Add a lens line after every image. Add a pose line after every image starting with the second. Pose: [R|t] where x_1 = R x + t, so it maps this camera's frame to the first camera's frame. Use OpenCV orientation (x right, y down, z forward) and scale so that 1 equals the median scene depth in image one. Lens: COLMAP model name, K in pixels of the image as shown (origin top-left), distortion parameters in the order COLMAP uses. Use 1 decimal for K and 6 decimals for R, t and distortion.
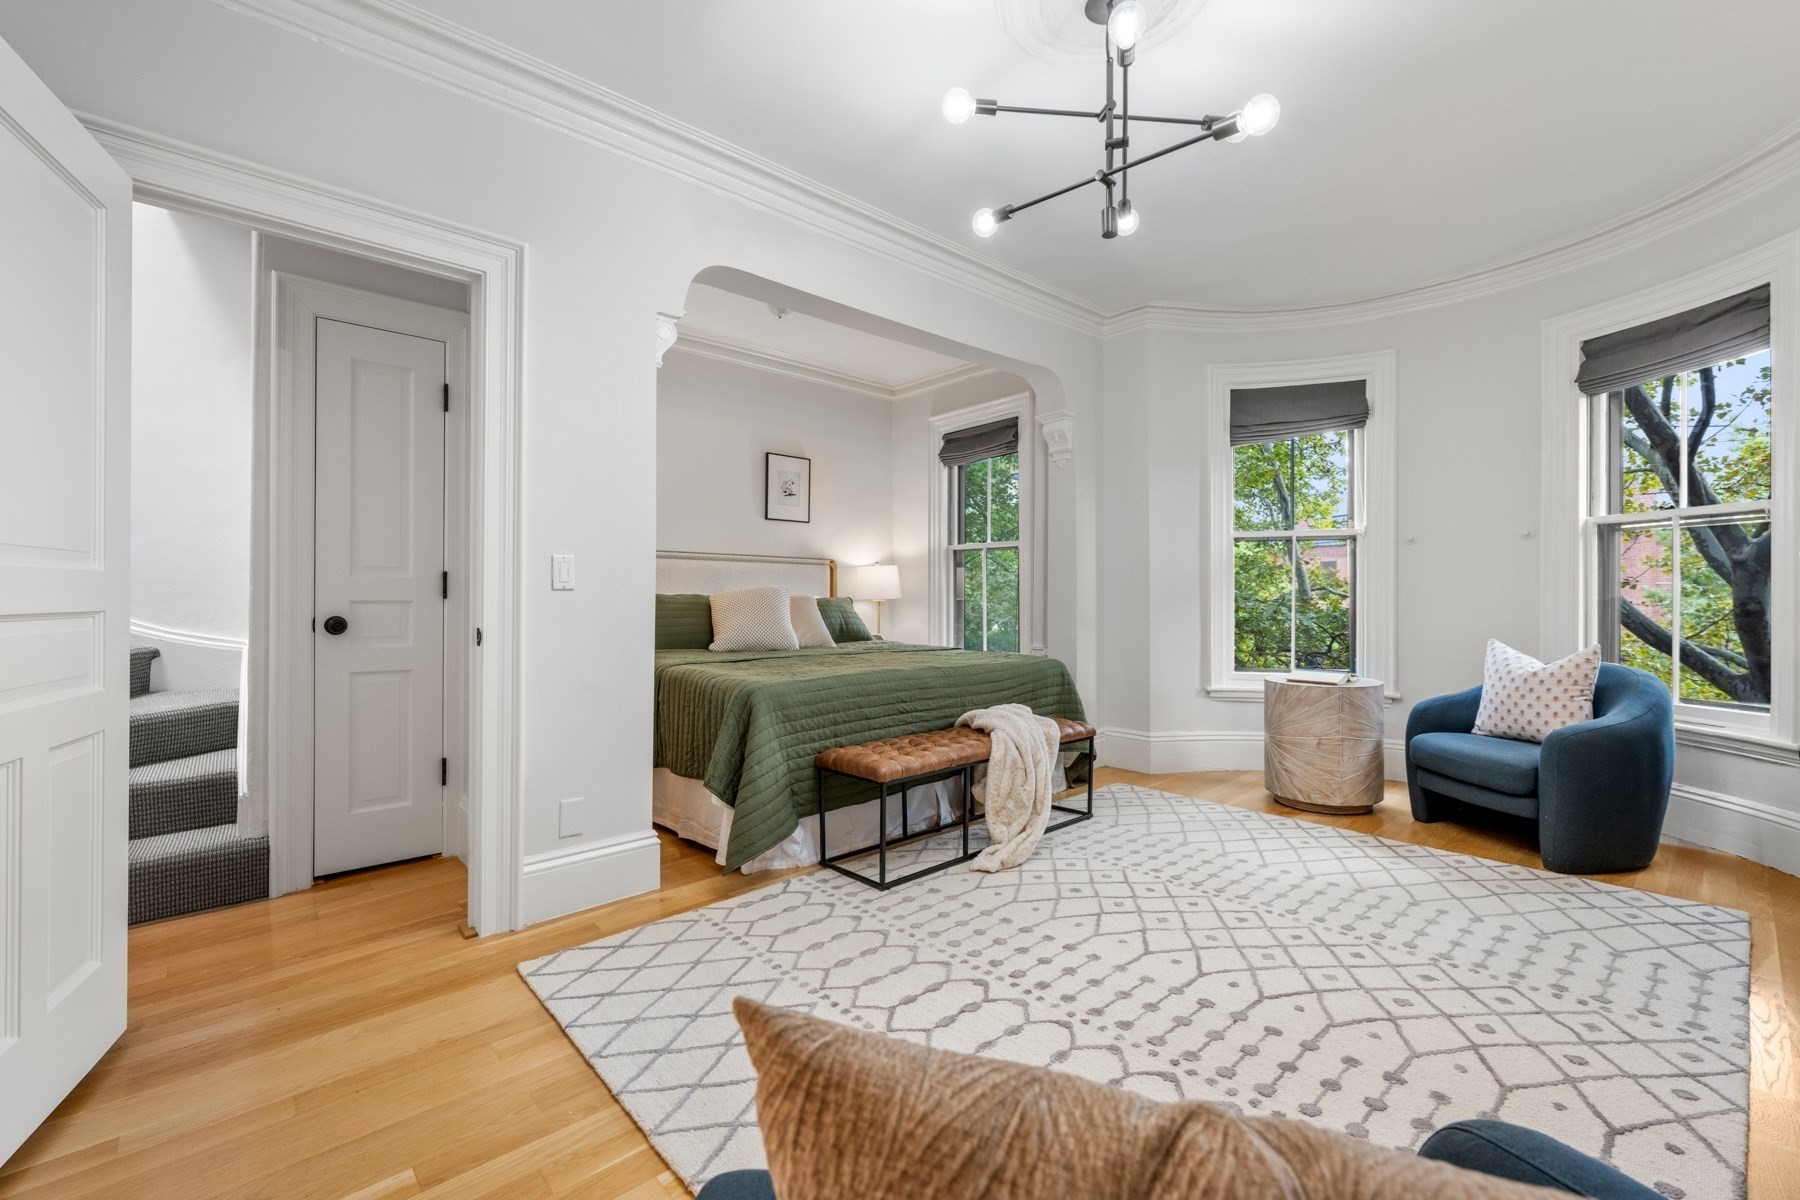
lens RADIAL K [[760.9, 0, 904.3], [0, 760.9, 599.0], [0, 0, 1]] dist [-0.000384, -0.000318]
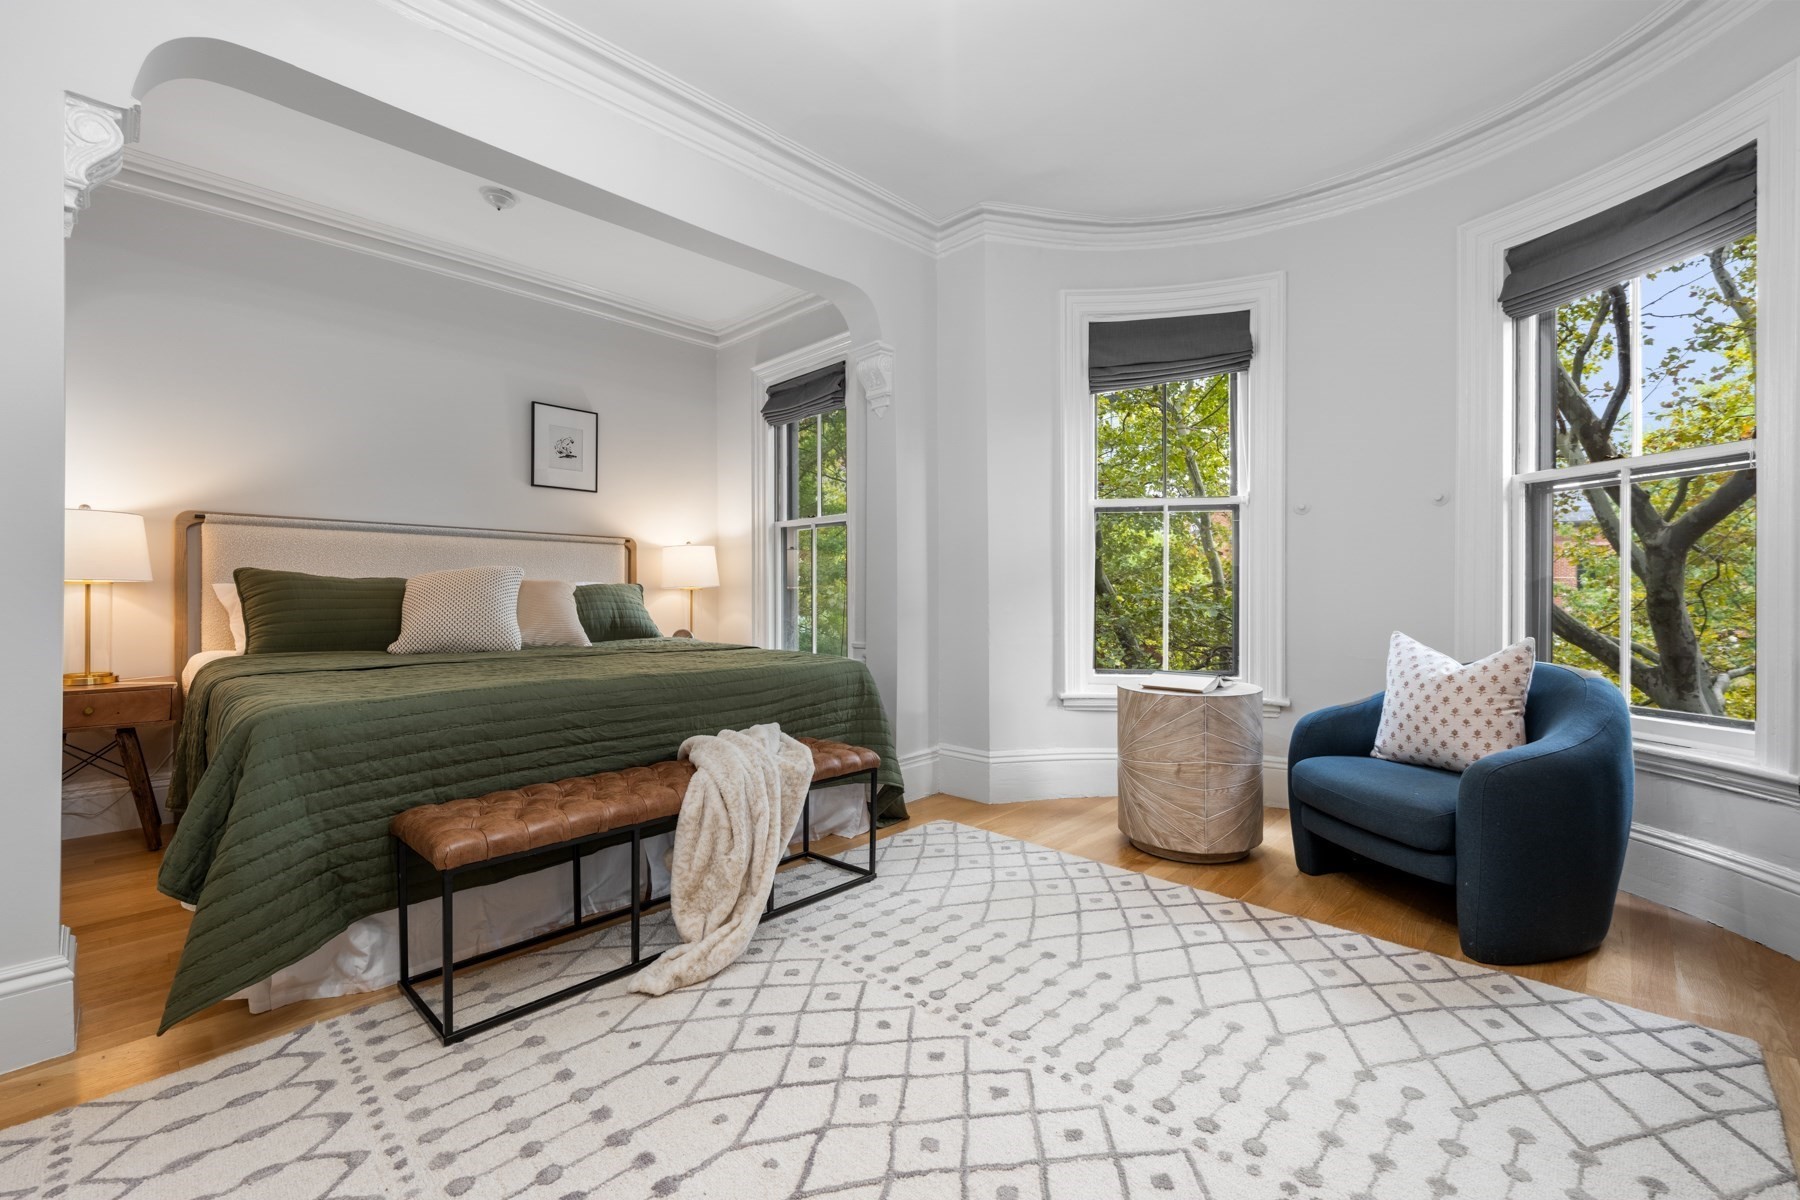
lens RADIAL K [[762.7, 0, 898.6], [0, 762.7, 597.7], [0, 0, 1]] dist [-0.002670, 0.000120]
pose [[0.997518, -0.002064, 0.070387, 0.242732], [0.001796, 0.999991, 0.003874, 0.016633], [-0.070395, -0.003738, 0.997512, 0.300138]]
